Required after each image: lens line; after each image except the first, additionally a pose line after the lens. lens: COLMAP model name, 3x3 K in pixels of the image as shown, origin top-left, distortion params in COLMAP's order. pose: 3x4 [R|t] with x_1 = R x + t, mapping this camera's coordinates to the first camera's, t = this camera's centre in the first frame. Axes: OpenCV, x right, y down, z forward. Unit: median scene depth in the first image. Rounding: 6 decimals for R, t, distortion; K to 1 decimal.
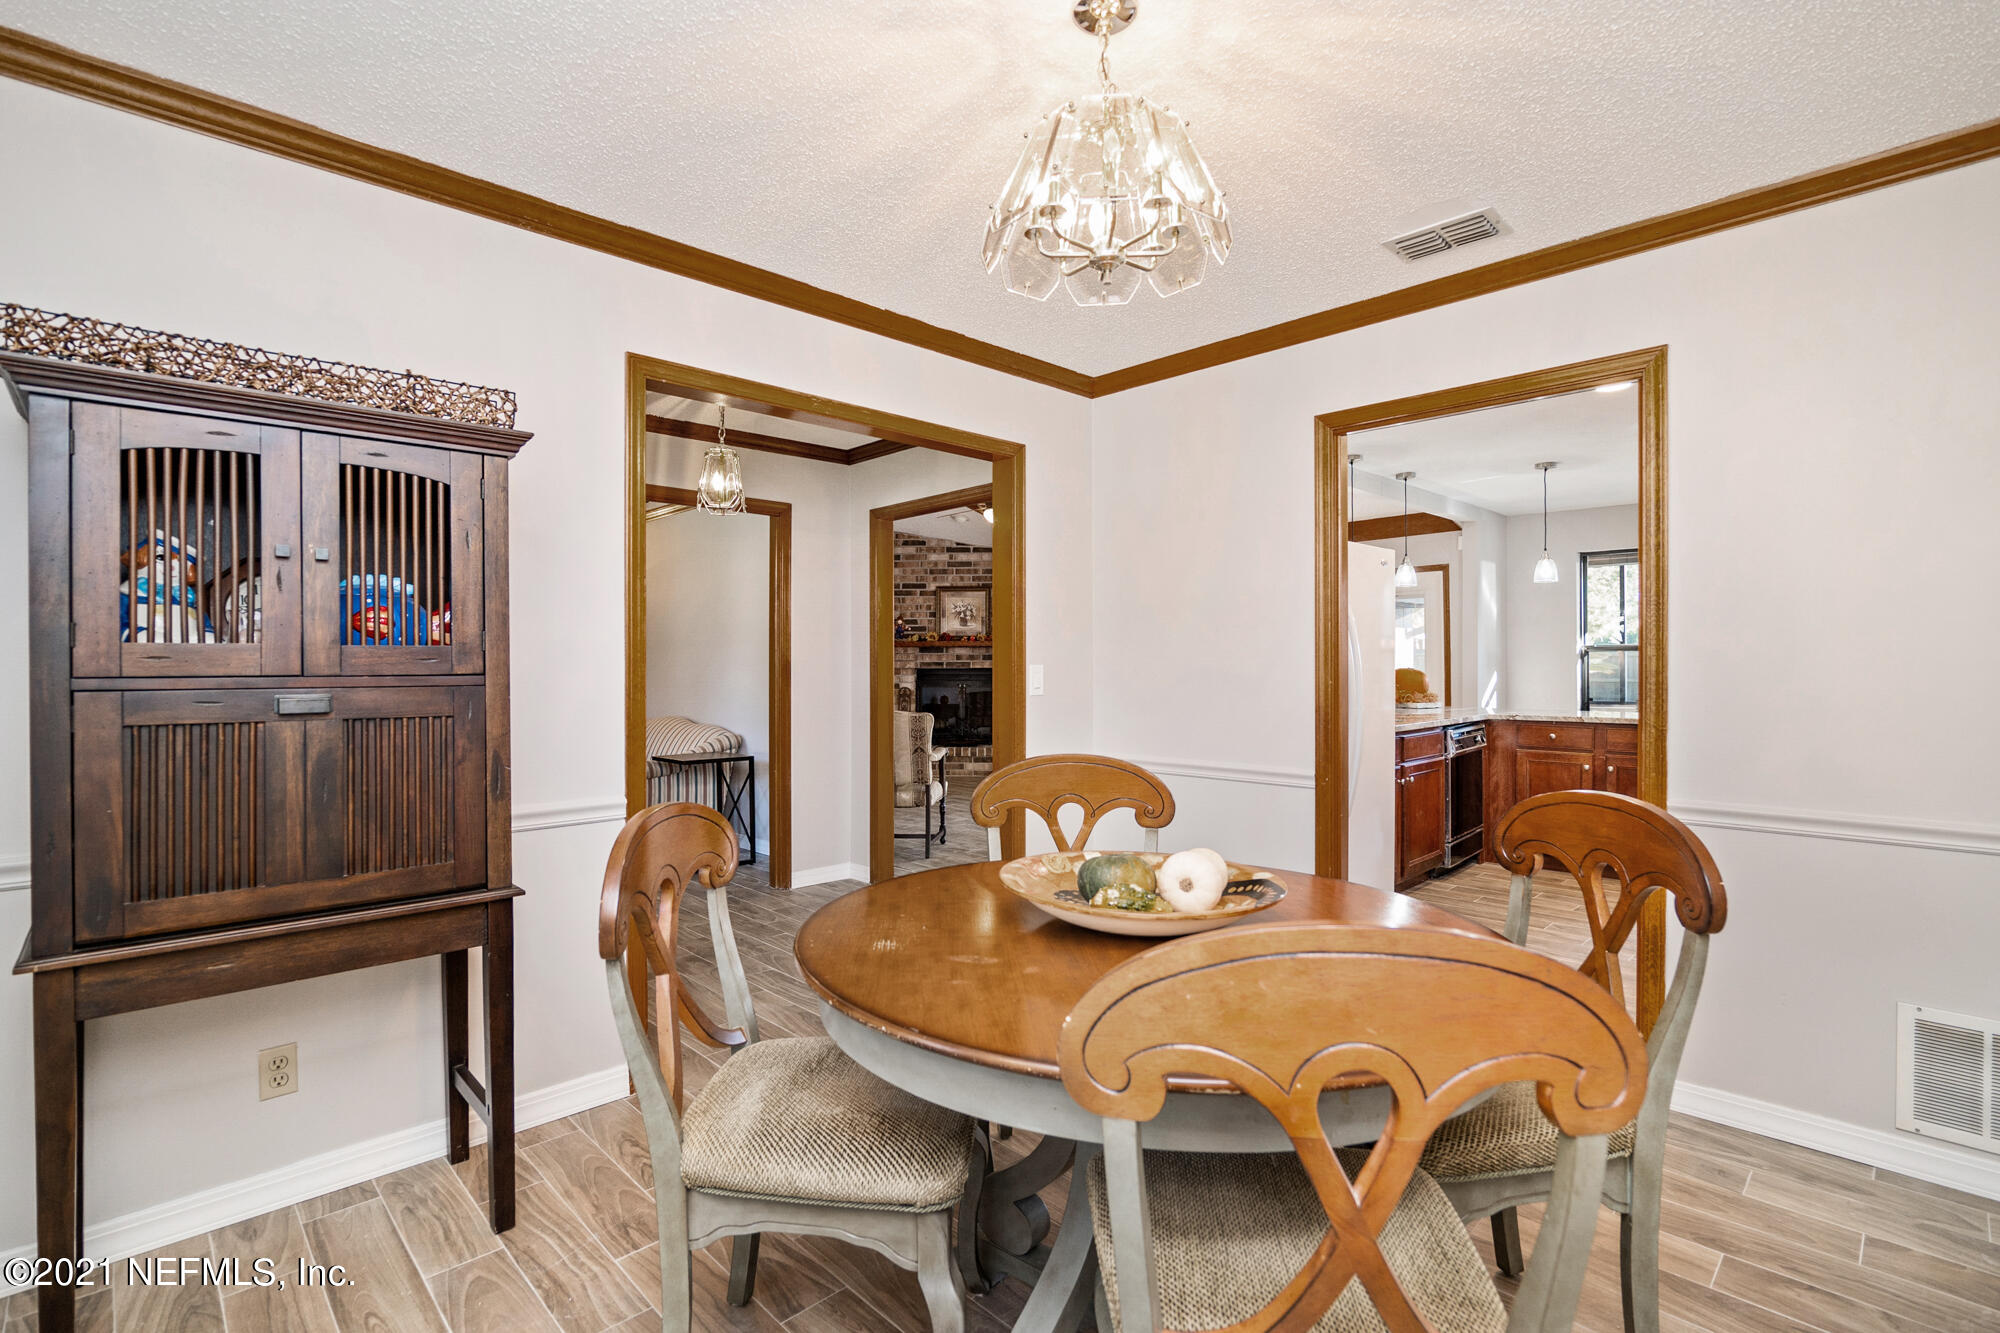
lens RADIAL K [[935.8, 0, 1000.0], [0, 935.8, 666.5], [0, 0, 1]] dist [-0.003547, -0.000108]
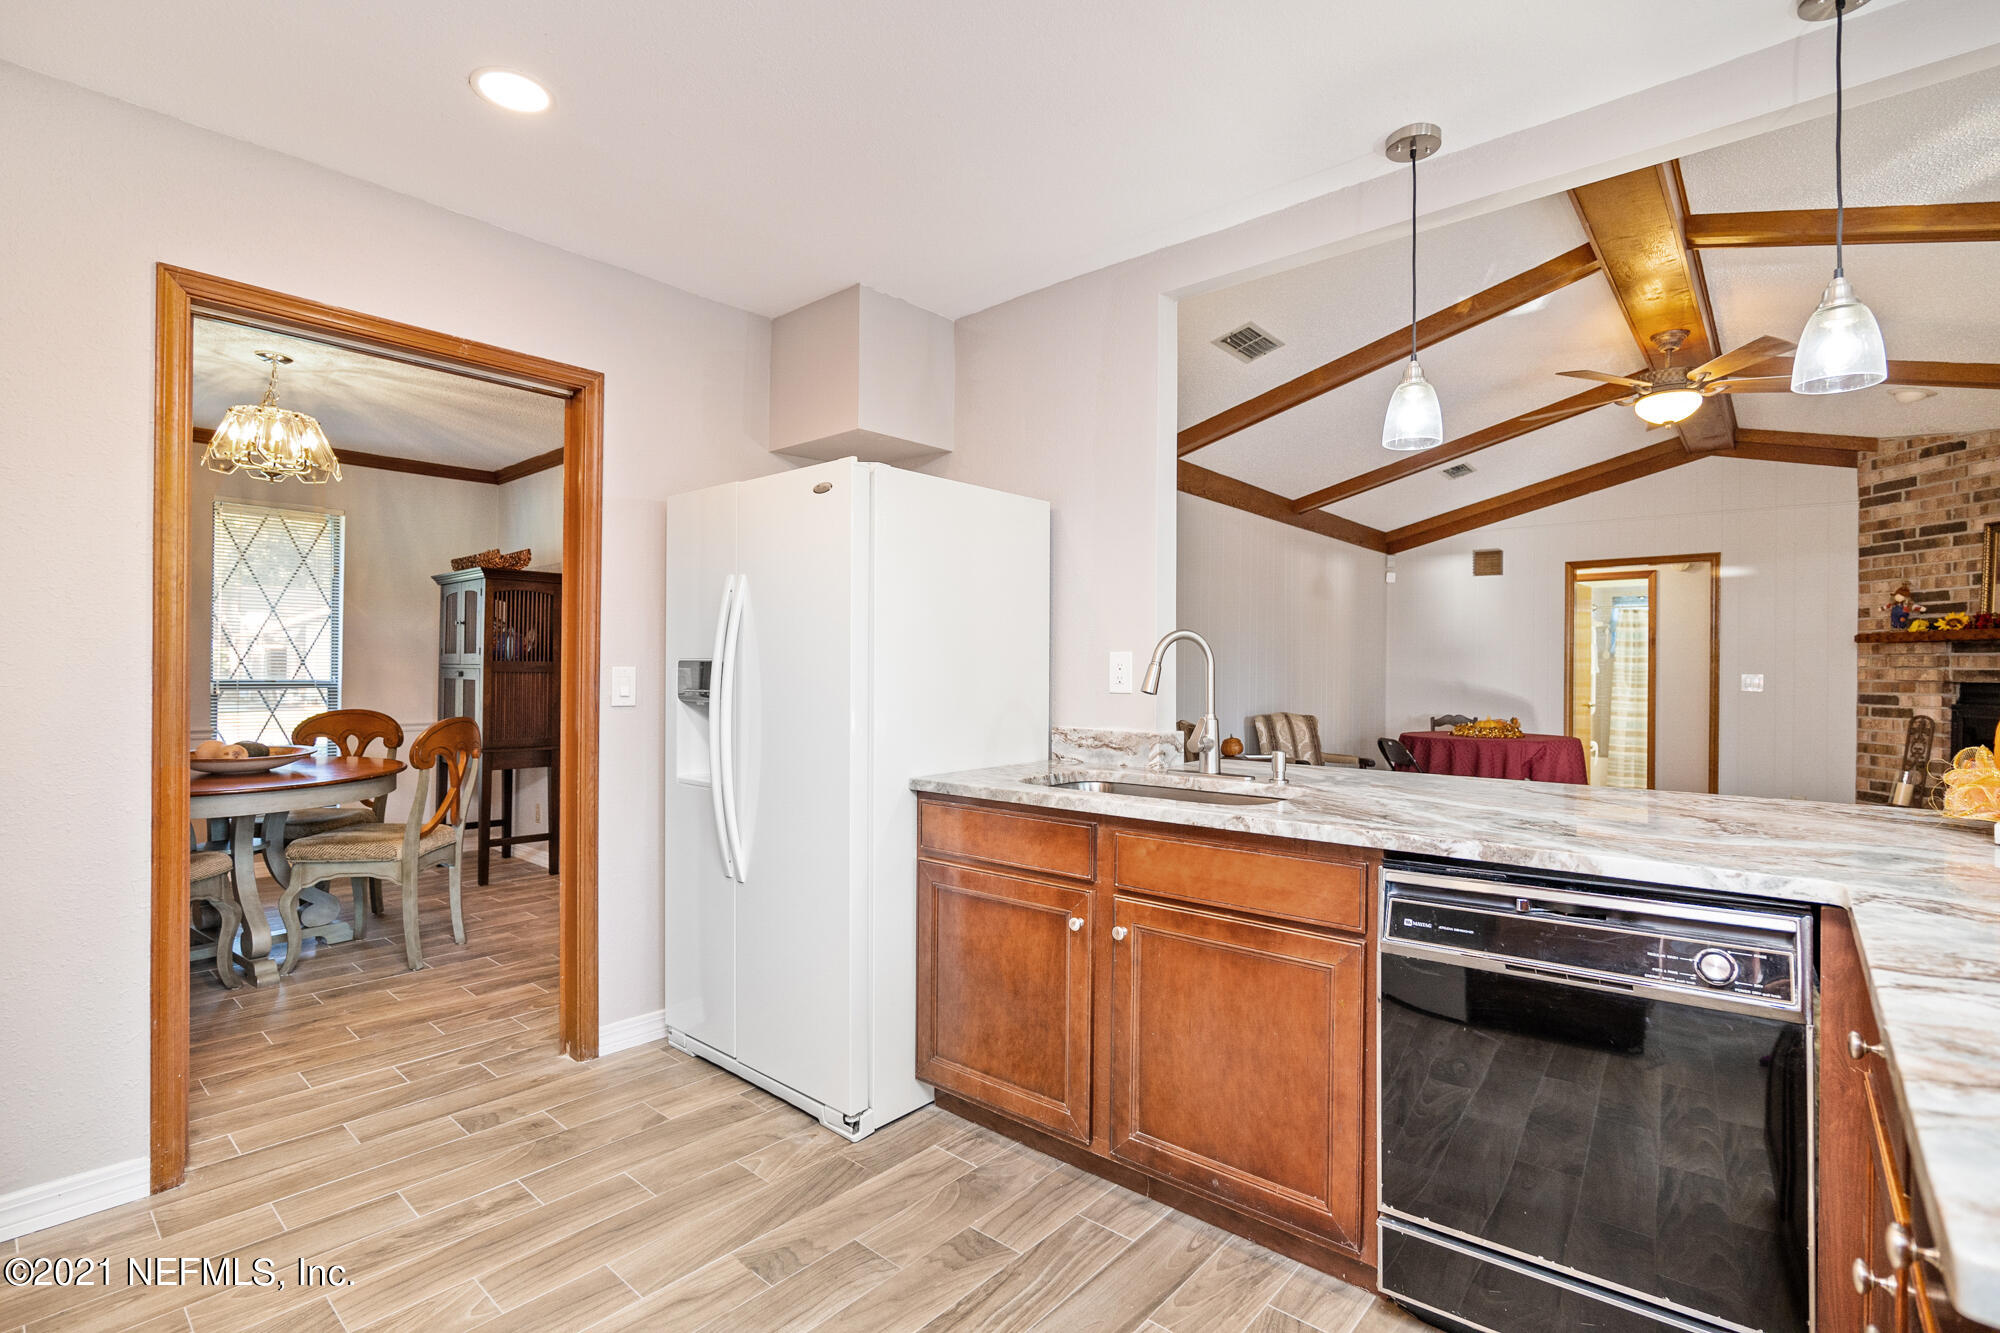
lens RADIAL K [[935.8, 0, 1000.0], [0, 935.8, 666.5], [0, 0, 1]] dist [-0.003547, -0.000108]
pose [[0.084837, -0.001348, -0.996394, 0.398083], [-0.011017, 0.999937, -0.002291, 0.000565], [0.996334, 0.011172, 0.084817, 0.413784]]
